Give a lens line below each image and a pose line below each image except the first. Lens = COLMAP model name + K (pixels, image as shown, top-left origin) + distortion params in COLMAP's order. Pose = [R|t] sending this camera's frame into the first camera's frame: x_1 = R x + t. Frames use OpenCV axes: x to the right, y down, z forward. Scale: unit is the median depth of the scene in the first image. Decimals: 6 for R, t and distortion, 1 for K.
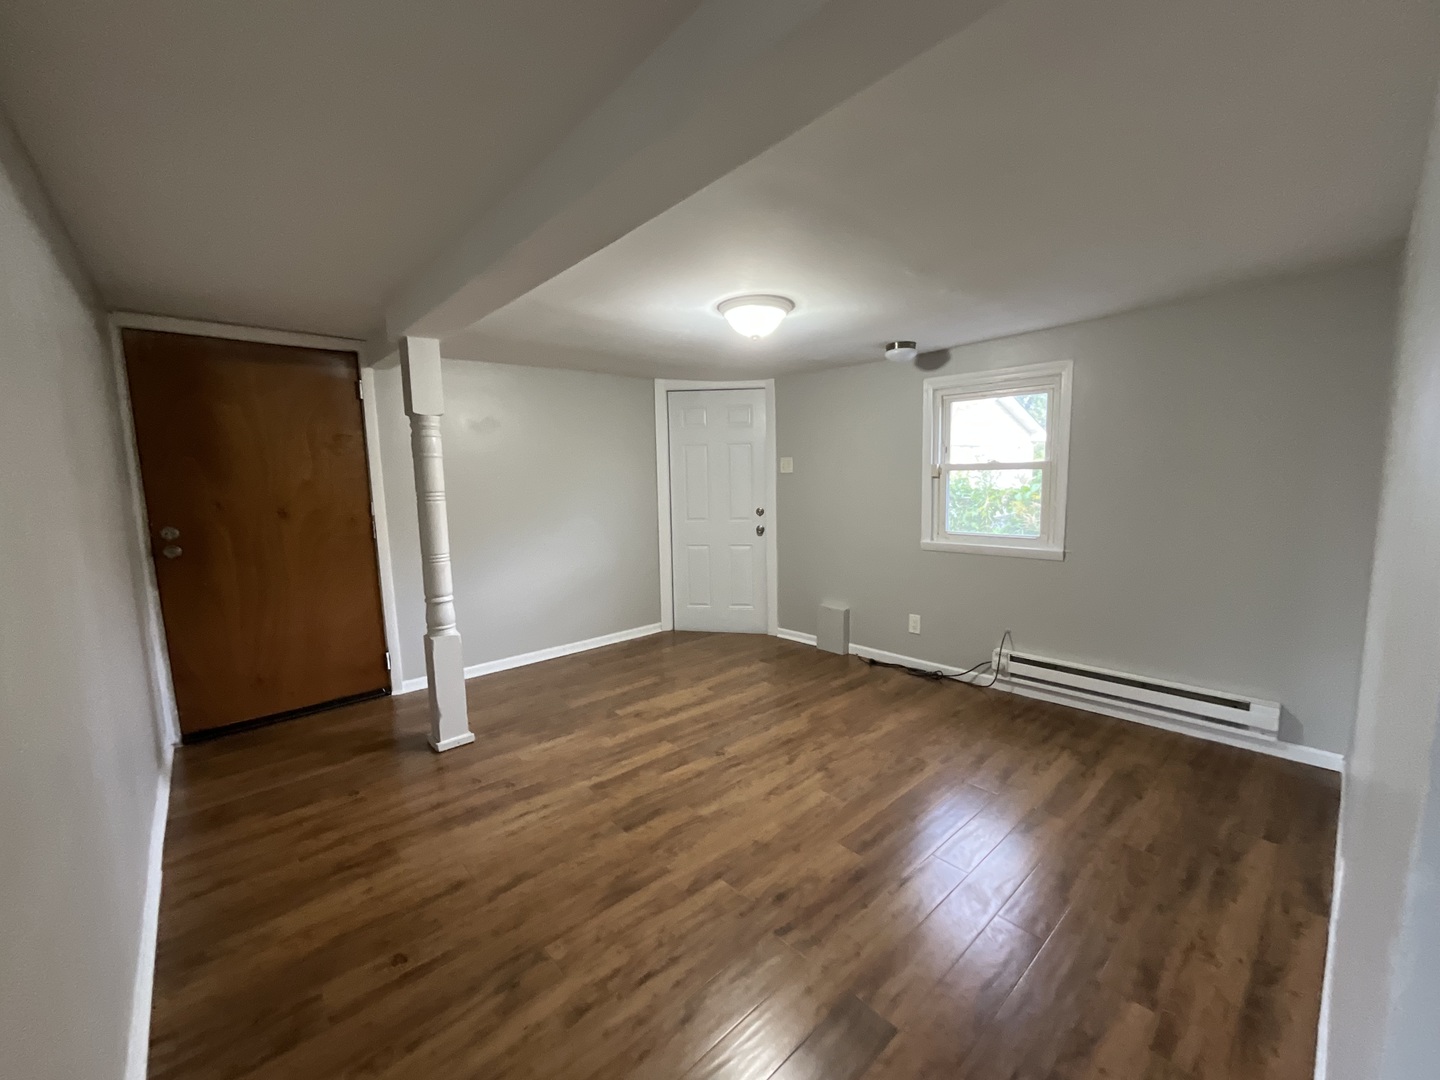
lens RADIAL K [[579.9, 0, 722.2], [0, 579.9, 540.4], [0, 0, 1]] dist [0.002463, 0.001119]
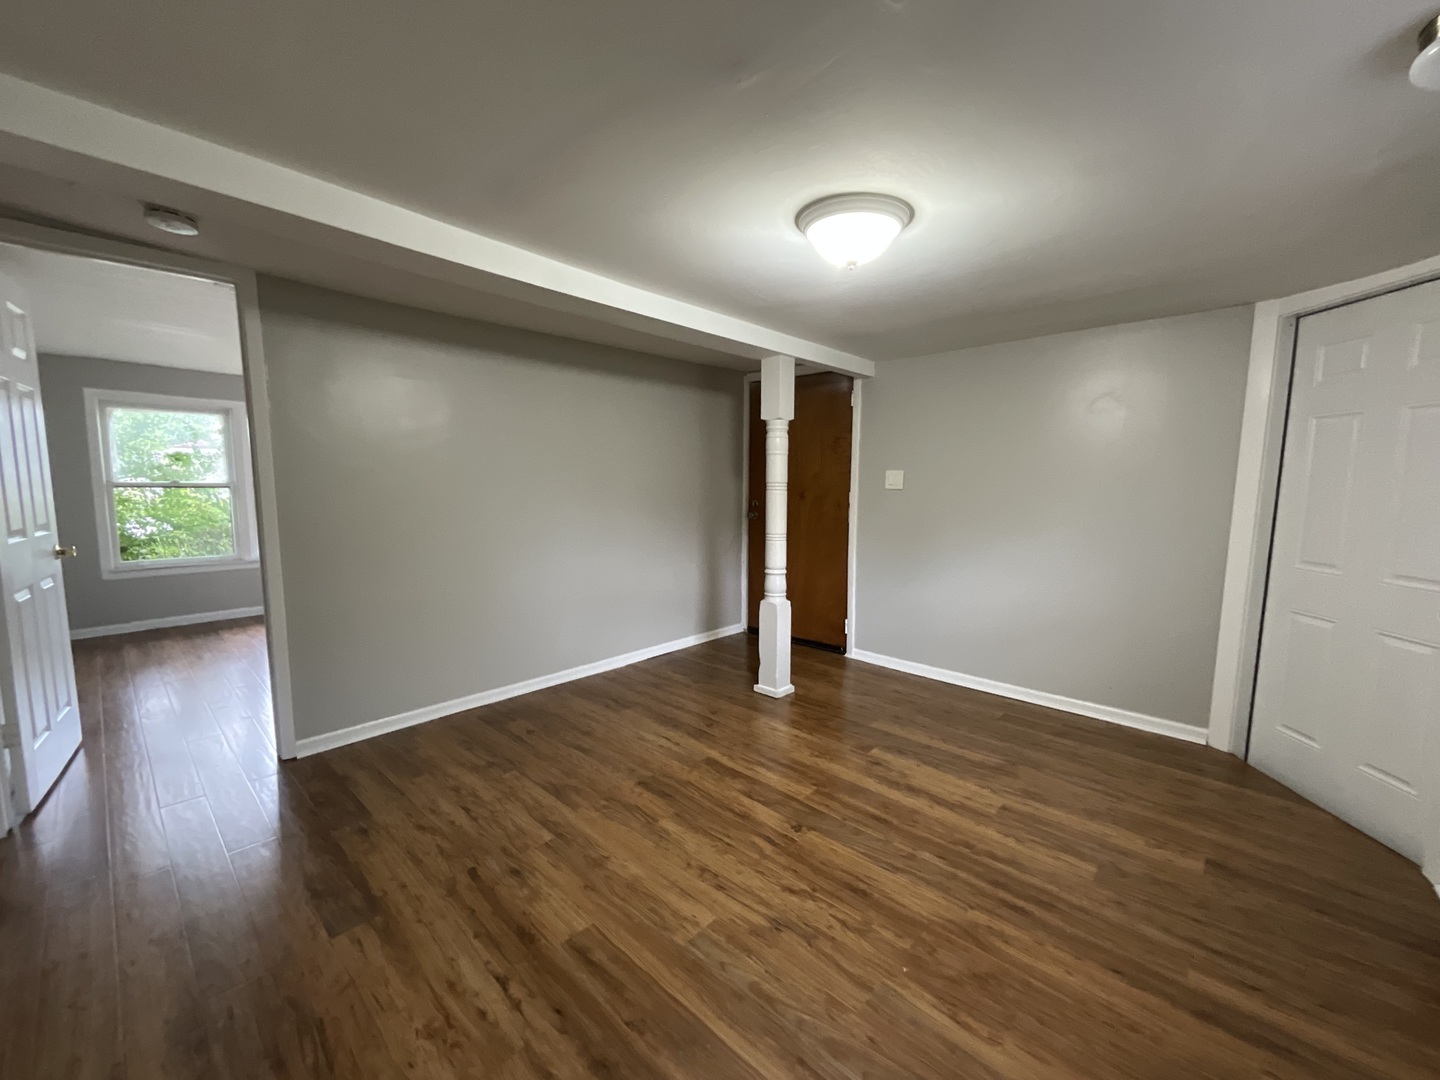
lens RADIAL K [[579.9, 0, 722.2], [0, 579.9, 542.1], [0, 0, 1]] dist [0.002463, 0.001119]
pose [[0.089130, 0.127954, -0.987767, 0.725193], [-0.122801, 0.985559, 0.116587, -0.092056], [0.988421, 0.110907, 0.103556, 0.795252]]
